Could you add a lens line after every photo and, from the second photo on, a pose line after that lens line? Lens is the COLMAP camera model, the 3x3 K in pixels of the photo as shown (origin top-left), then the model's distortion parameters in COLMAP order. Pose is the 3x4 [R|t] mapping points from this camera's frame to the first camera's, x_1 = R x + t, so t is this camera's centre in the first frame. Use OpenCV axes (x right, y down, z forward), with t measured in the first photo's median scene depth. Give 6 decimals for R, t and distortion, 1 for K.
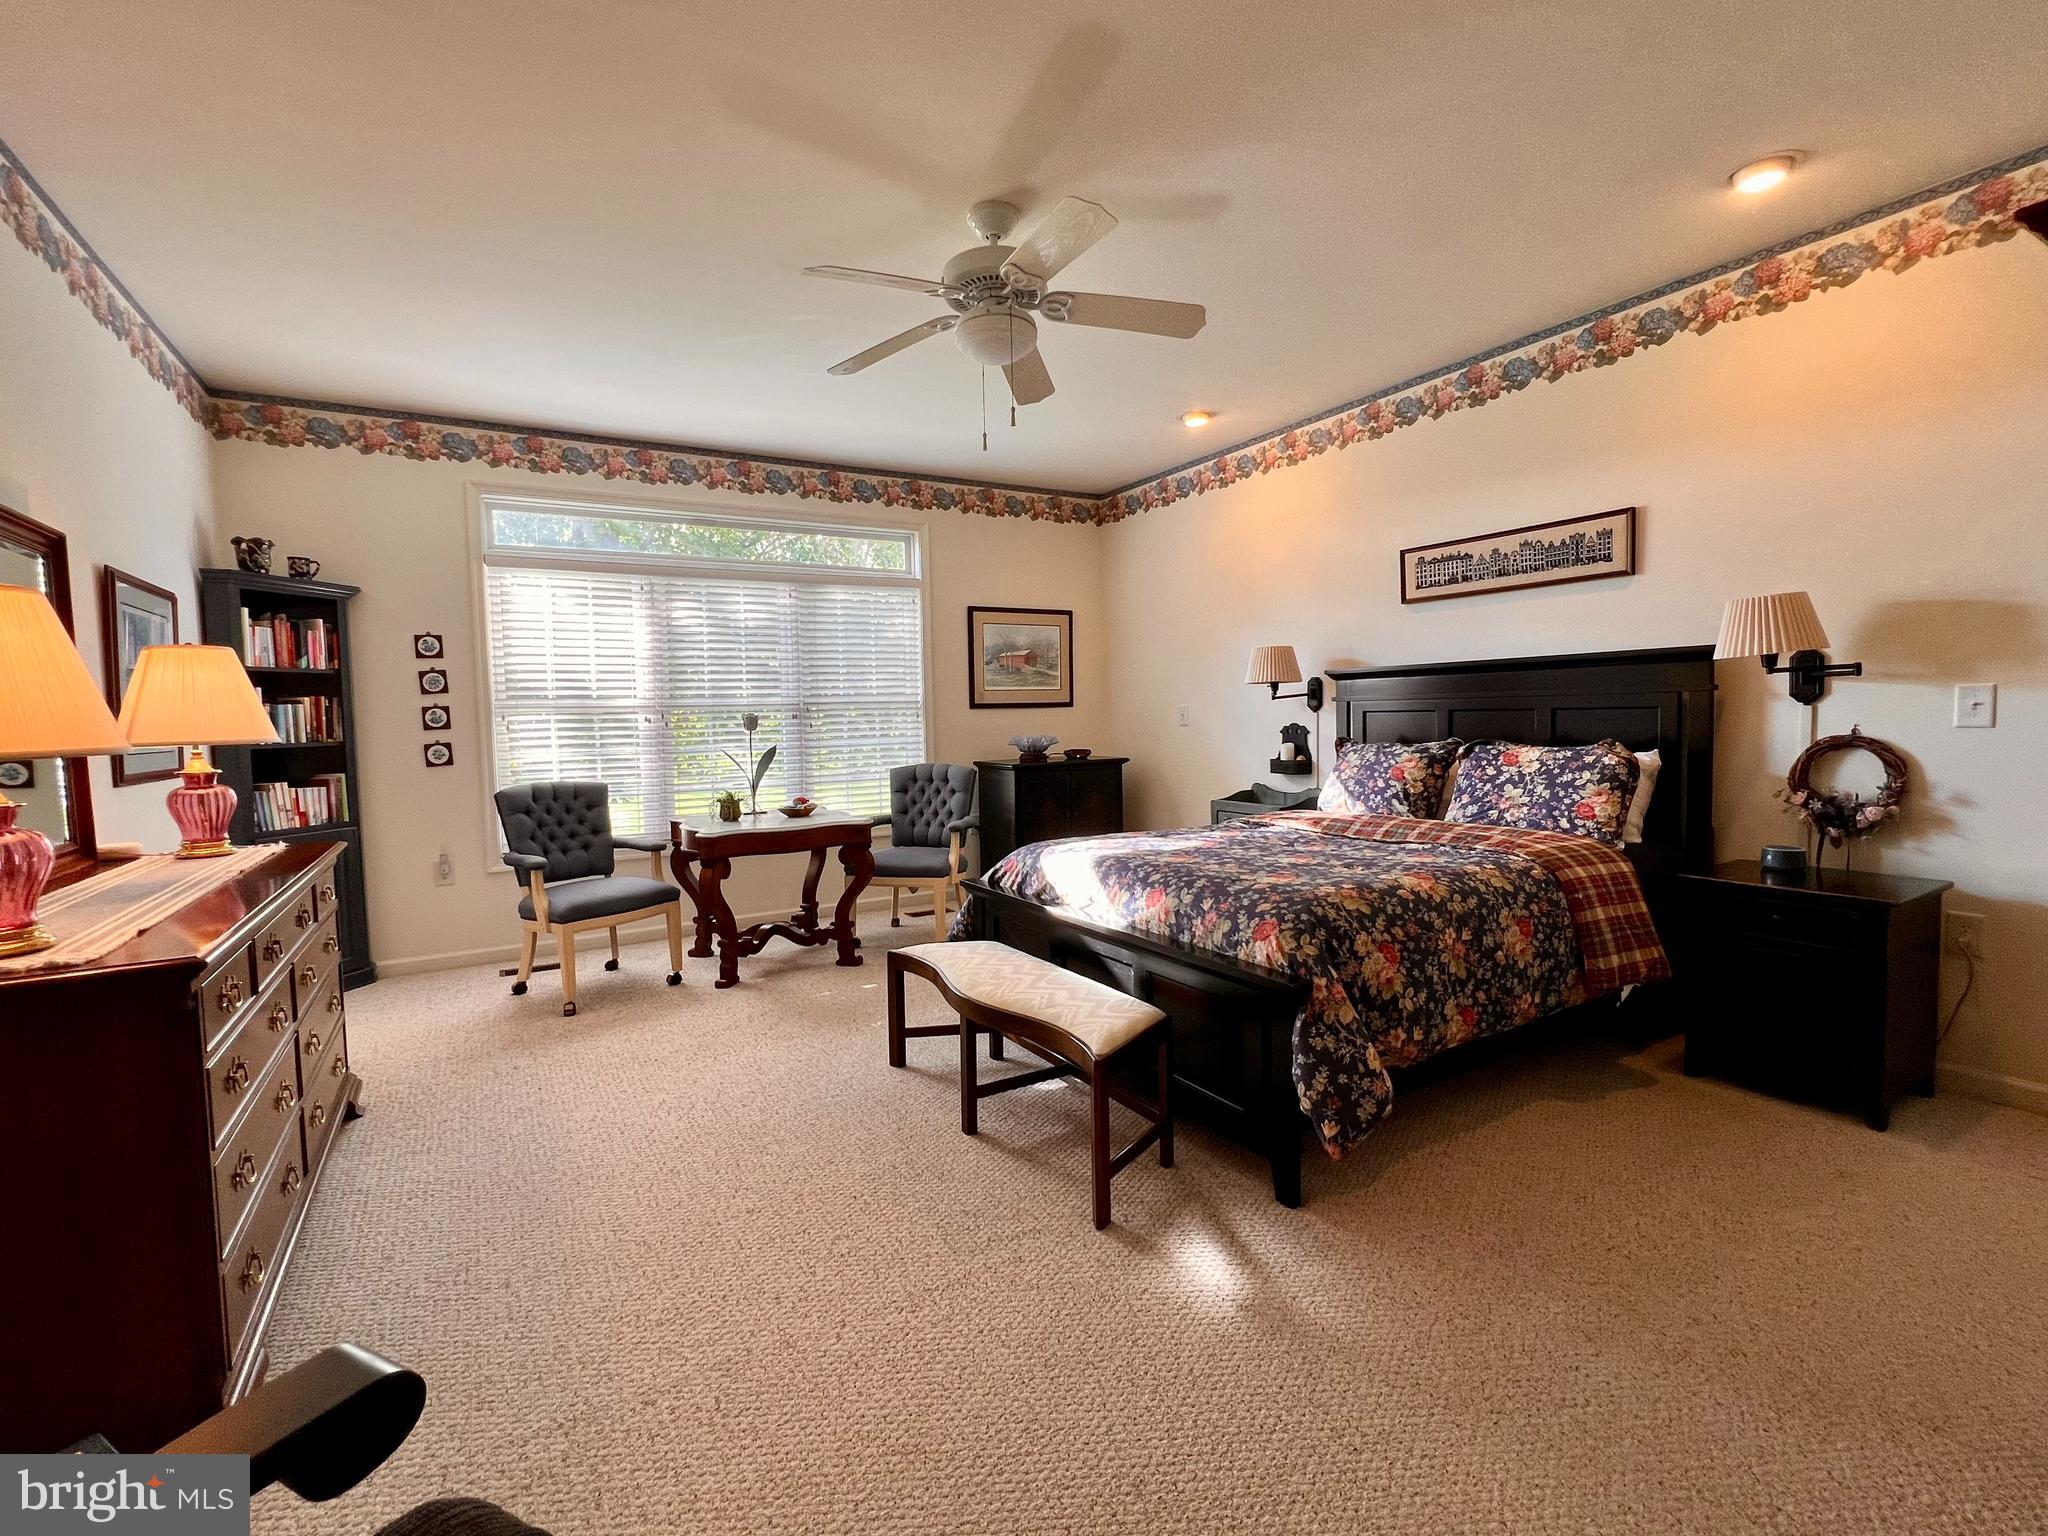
lens RADIAL K [[876.3, 0, 1005.2], [0, 876.3, 769.8], [0, 0, 1]] dist [0.001280, 0.001744]
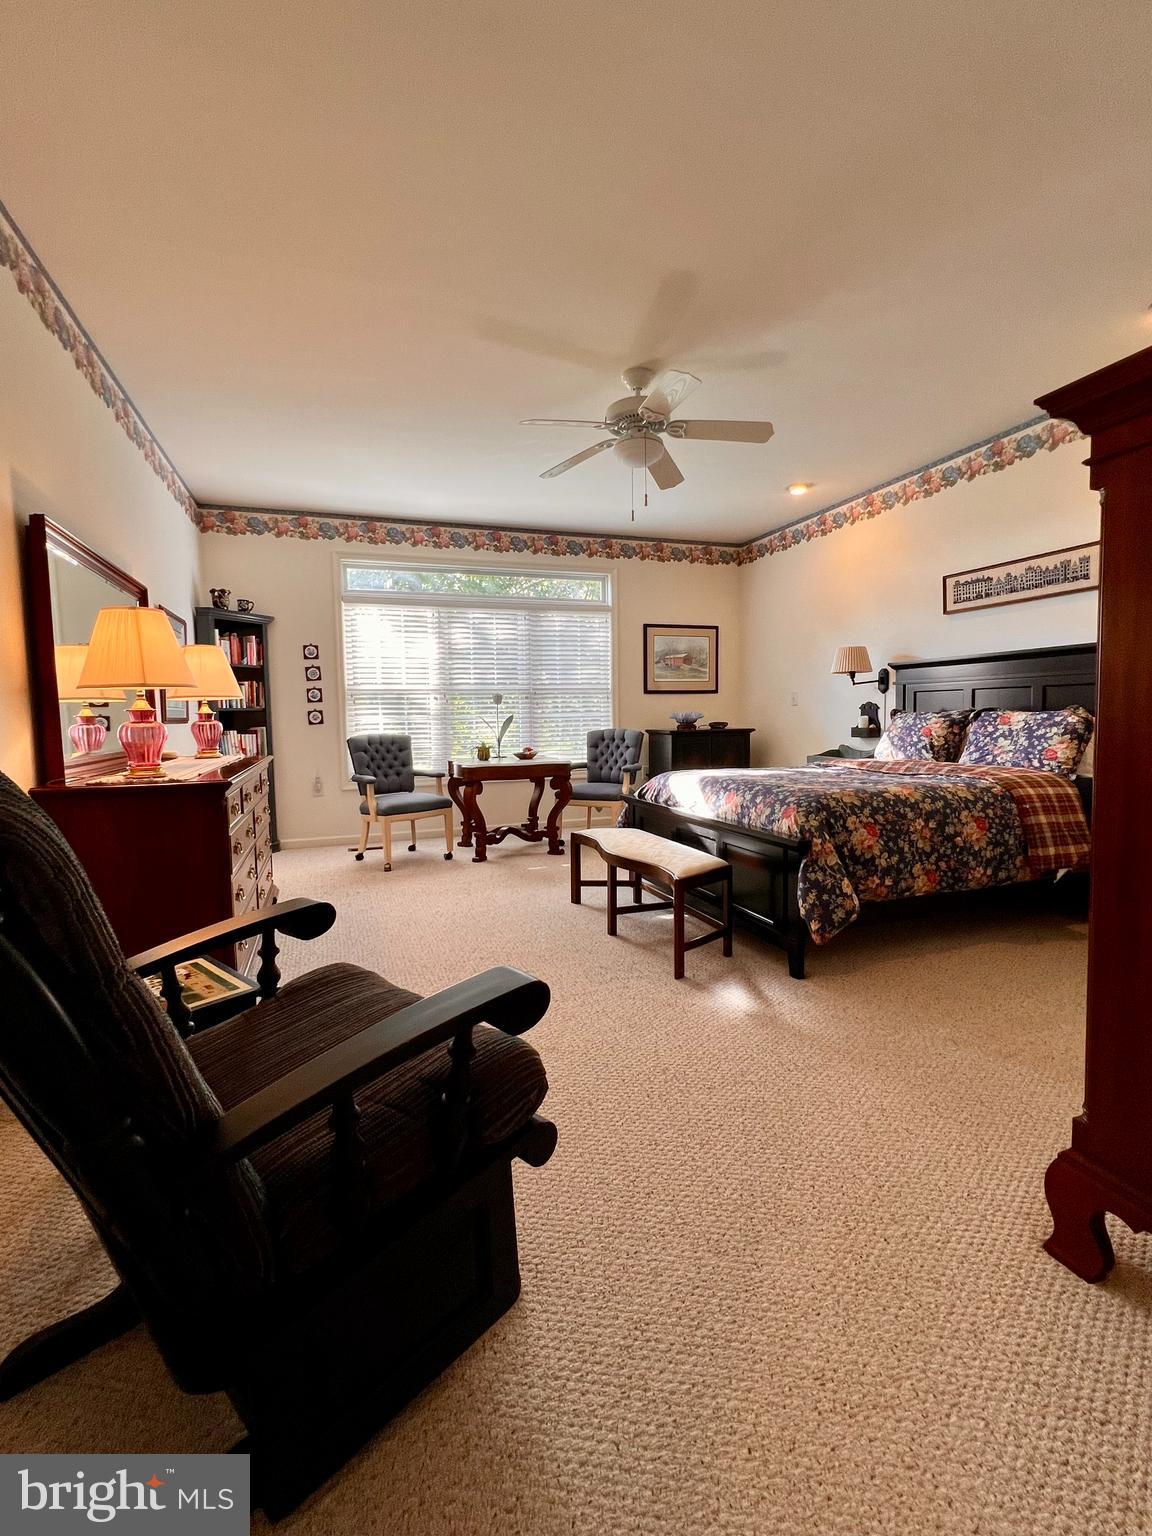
lens RADIAL K [[657.2, 0, 584.1], [0, 657.2, 763.0], [0, 0, 1]] dist [0.001280, 0.001744]
pose [[0.985224, 0.018337, -0.170286, 0.074618], [-0.016003, 0.999758, 0.015068, 0.046166], [0.170521, -0.012121, 0.985279, -0.153658]]
